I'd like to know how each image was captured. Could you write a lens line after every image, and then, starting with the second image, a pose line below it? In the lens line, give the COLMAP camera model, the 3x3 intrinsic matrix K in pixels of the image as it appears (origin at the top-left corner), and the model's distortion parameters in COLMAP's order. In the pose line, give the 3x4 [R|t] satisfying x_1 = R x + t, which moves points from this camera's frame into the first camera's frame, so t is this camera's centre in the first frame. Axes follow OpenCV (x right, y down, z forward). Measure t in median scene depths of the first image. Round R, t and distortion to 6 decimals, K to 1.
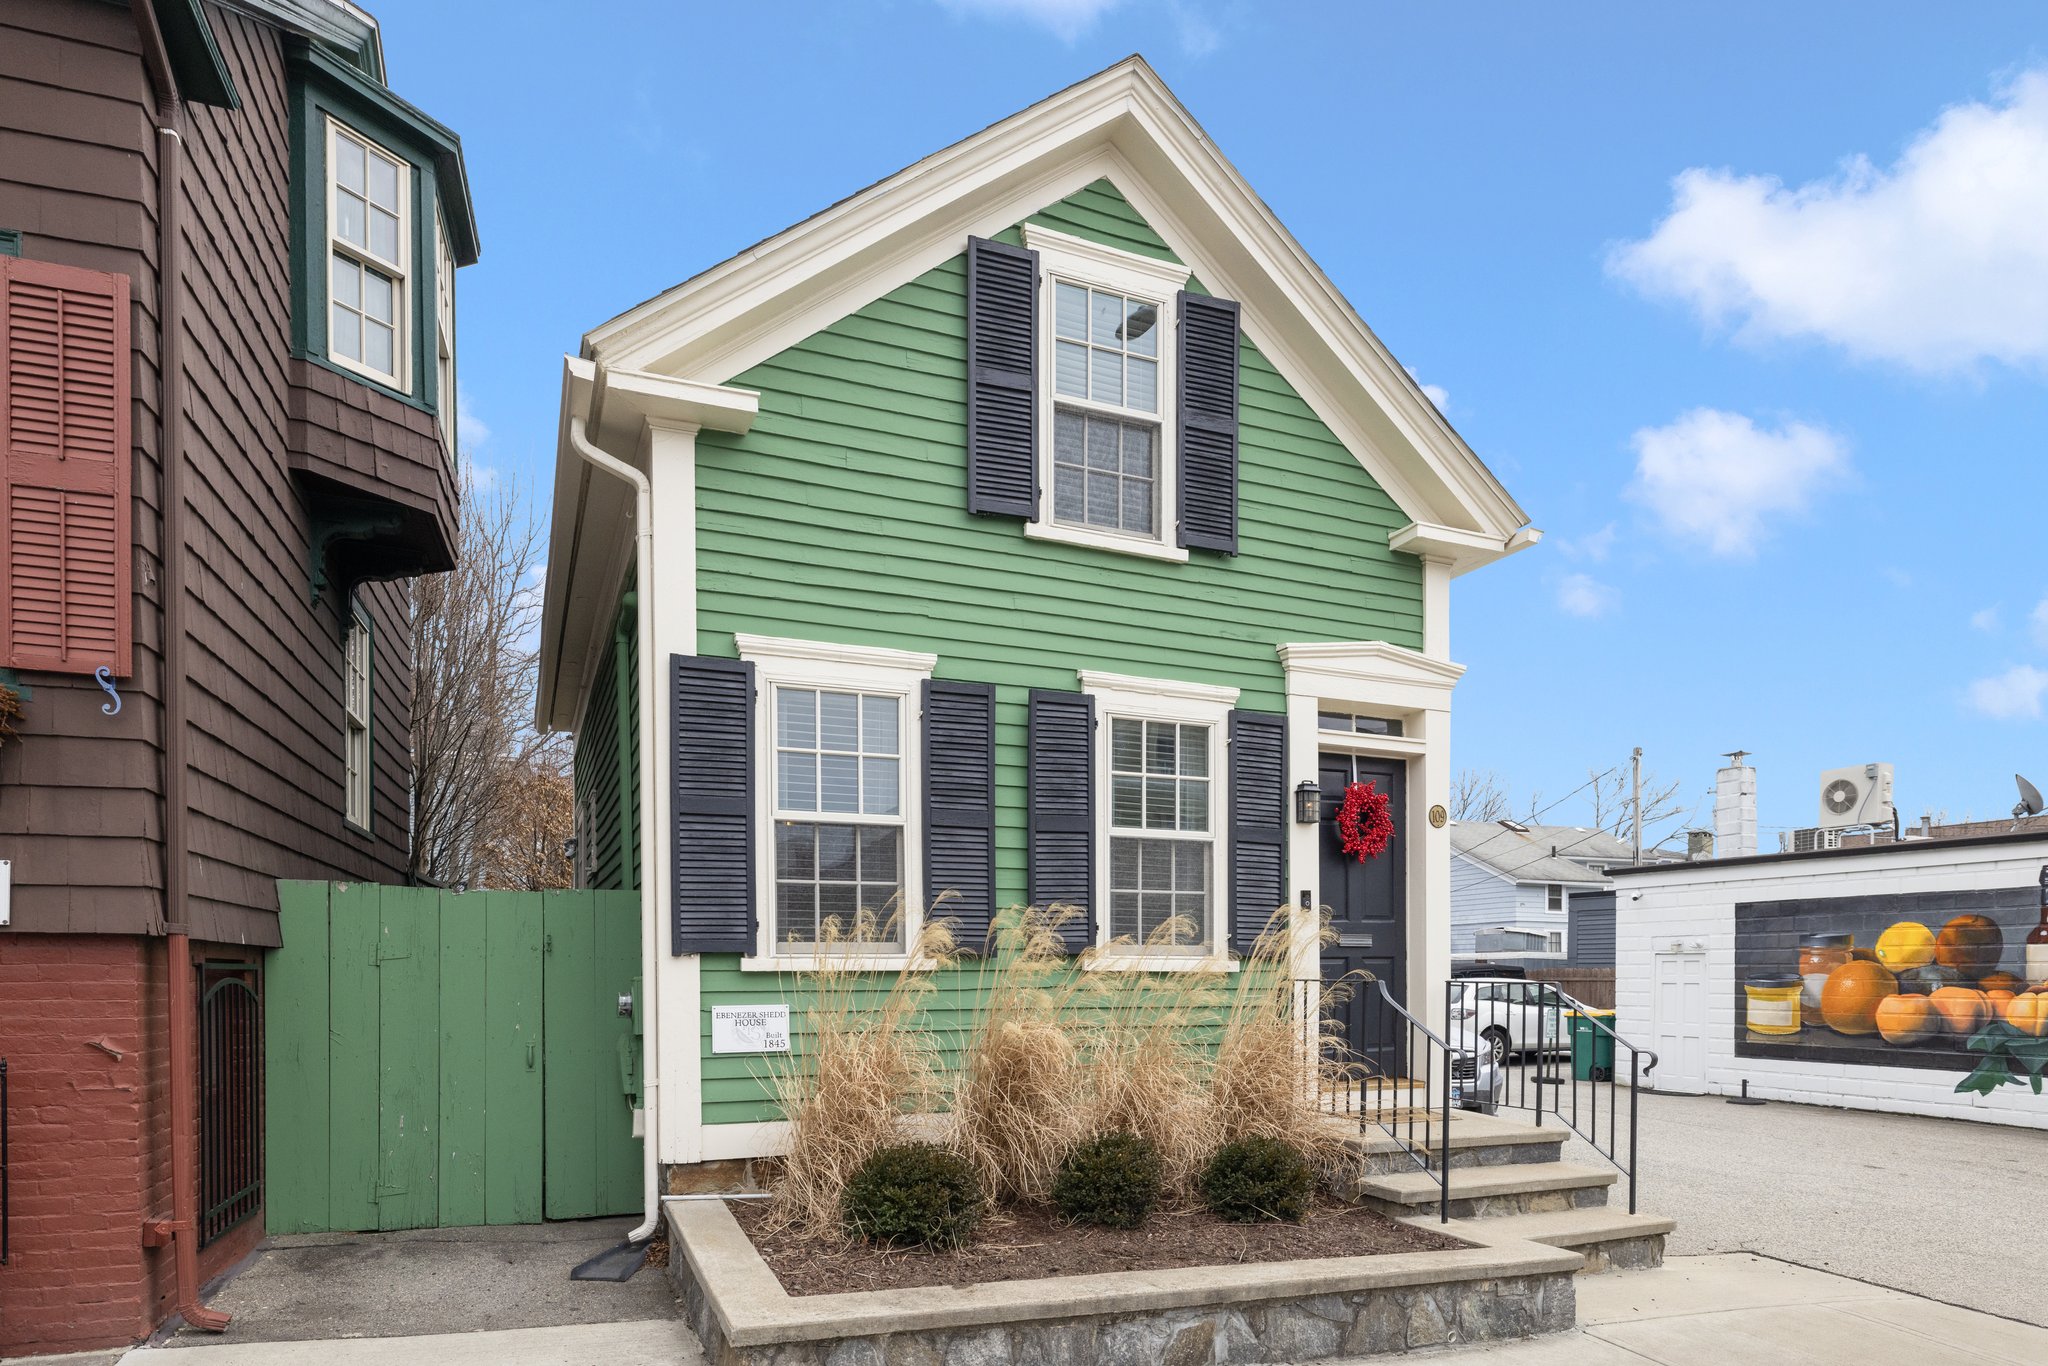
lens RADIAL K [[1161.5, 0, 1023.1], [0, 1161.5, 709.3], [0, 0, 1]] dist [0.001639, -0.000838]
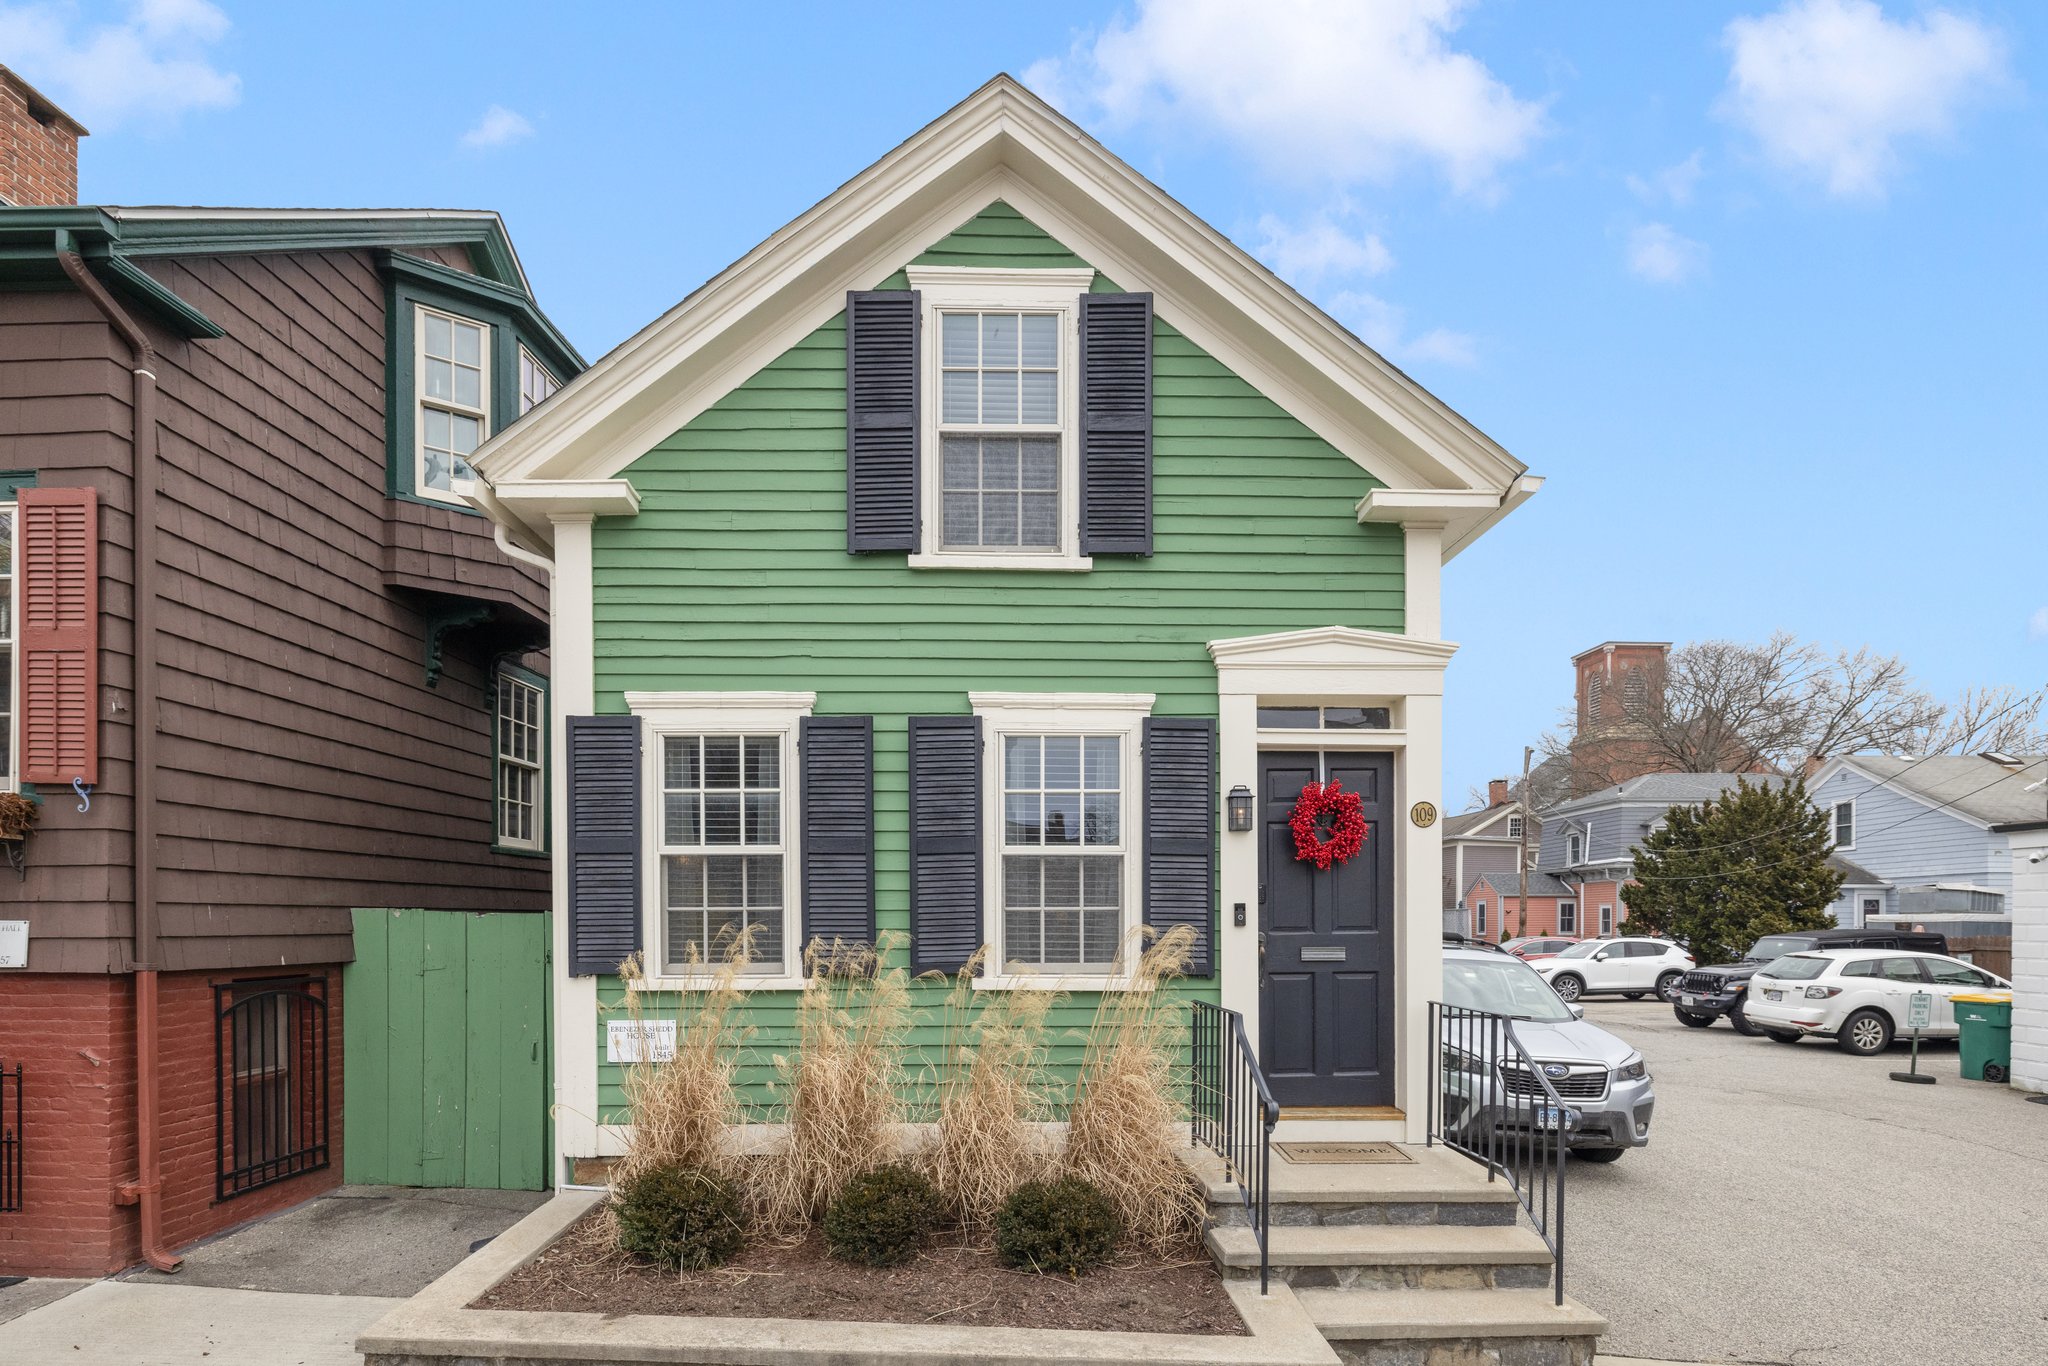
lens RADIAL K [[1064.5, 0, 1024.0], [0, 1064.5, 683.0], [0, 0, 1]] dist [-0.003181, 0.000301]
pose [[0.927654, -0.077438, -0.365325, 0.433004], [0.079238, 0.996805, -0.010087, -0.028219], [0.364938, -0.019591, 0.930825, 0.146662]]
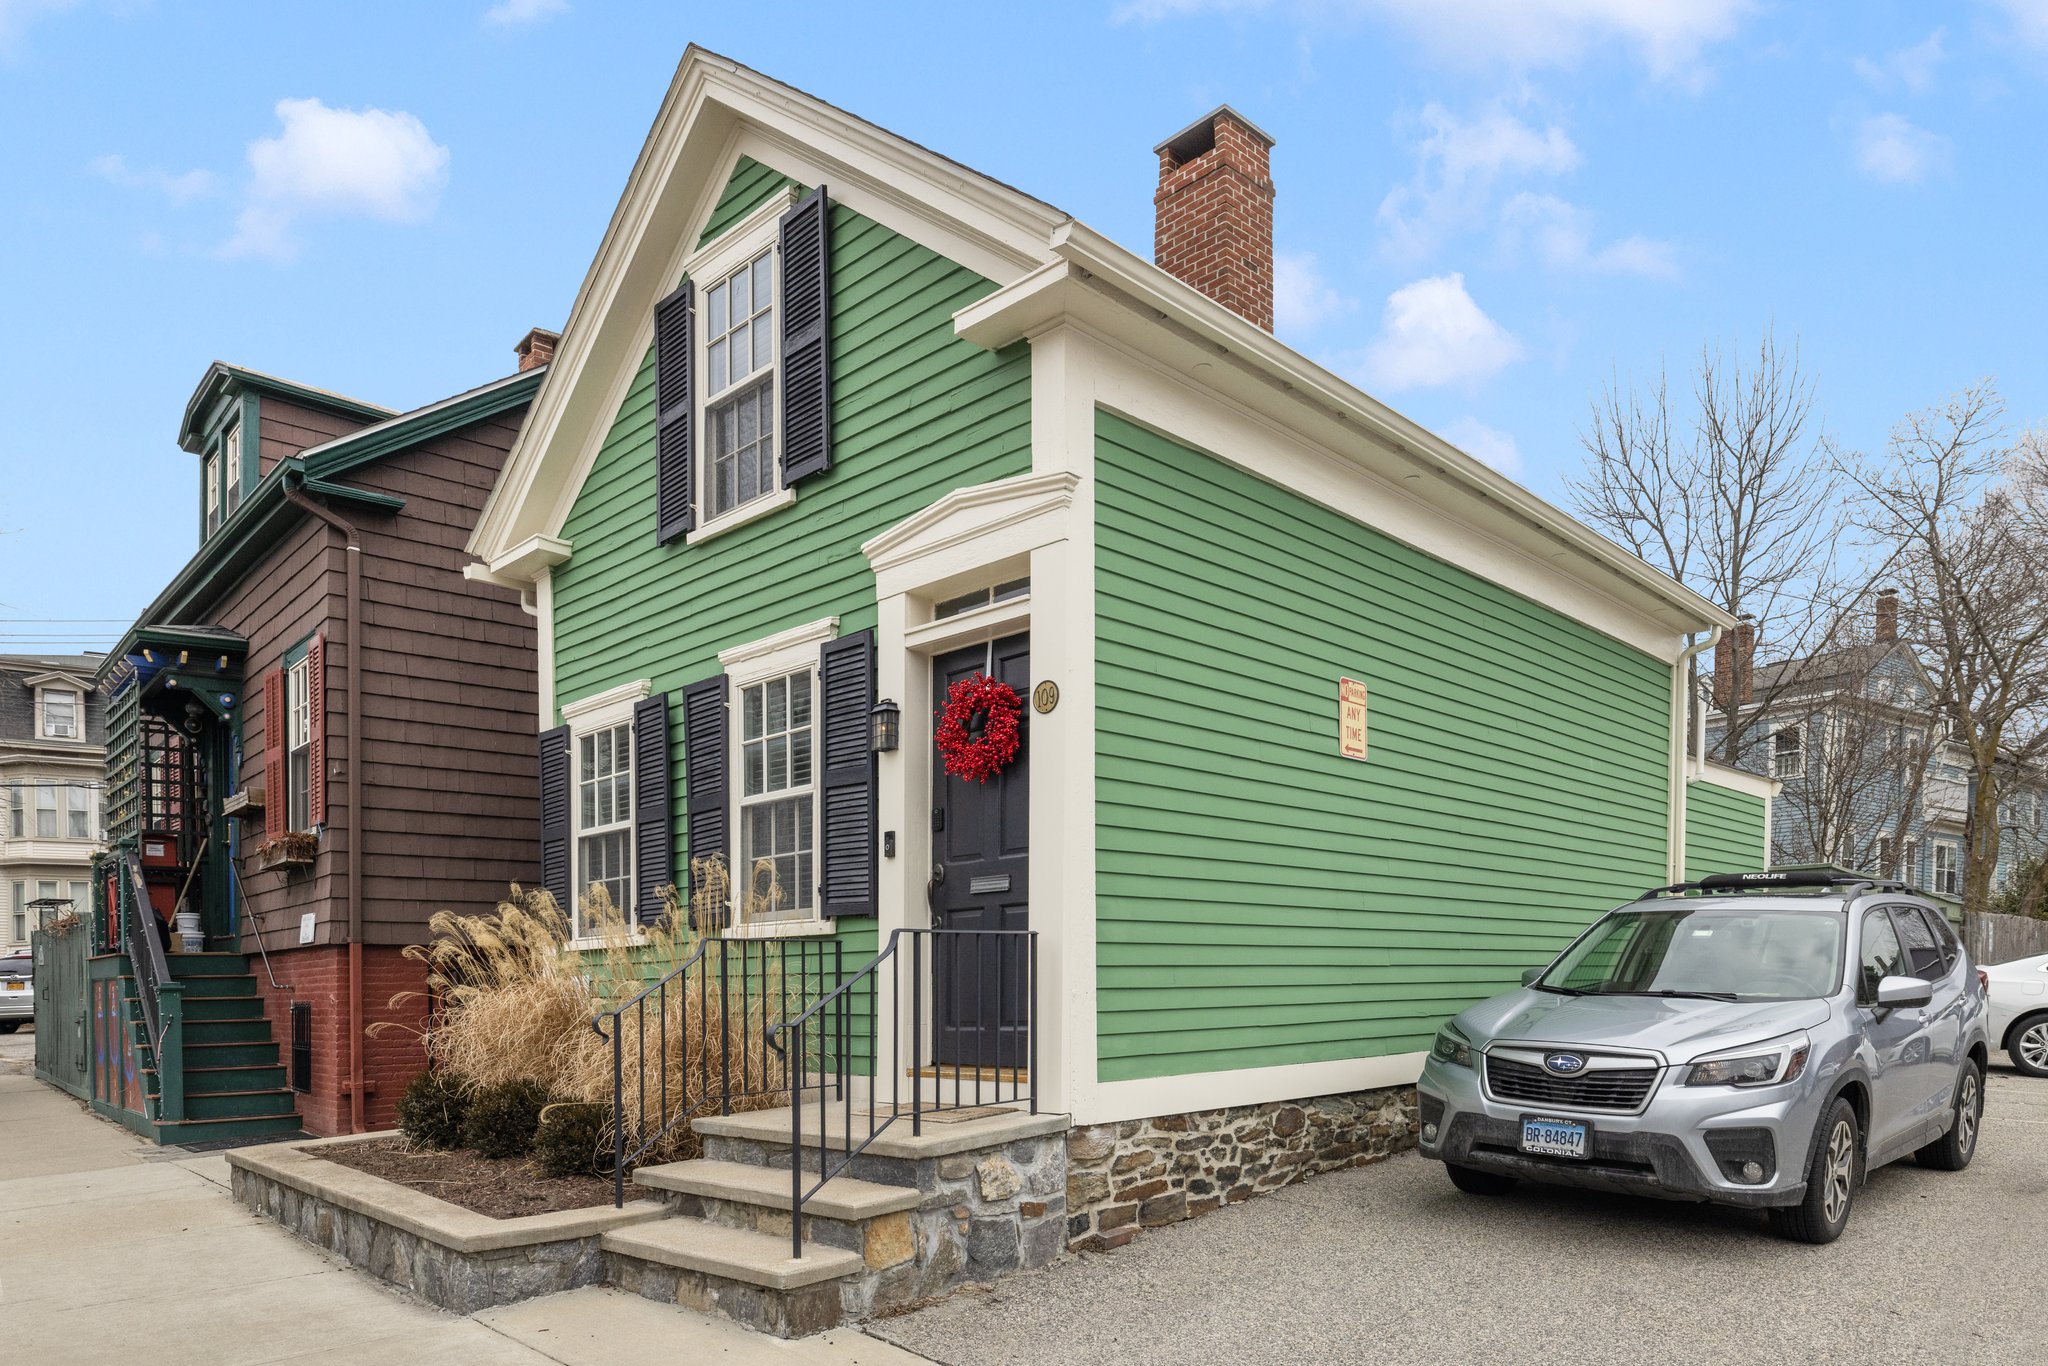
lens RADIAL K [[1382.8, 0, 1137.3], [0, 1382.8, 674.4], [0, 0, 1]] dist [0.004630, -0.000413]
pose [[0.381753, -0.213168, -0.899346, 1.287659], [0.221243, 0.965828, -0.135013, 0.232140], [0.897394, -0.147432, 0.415870, 0.809837]]
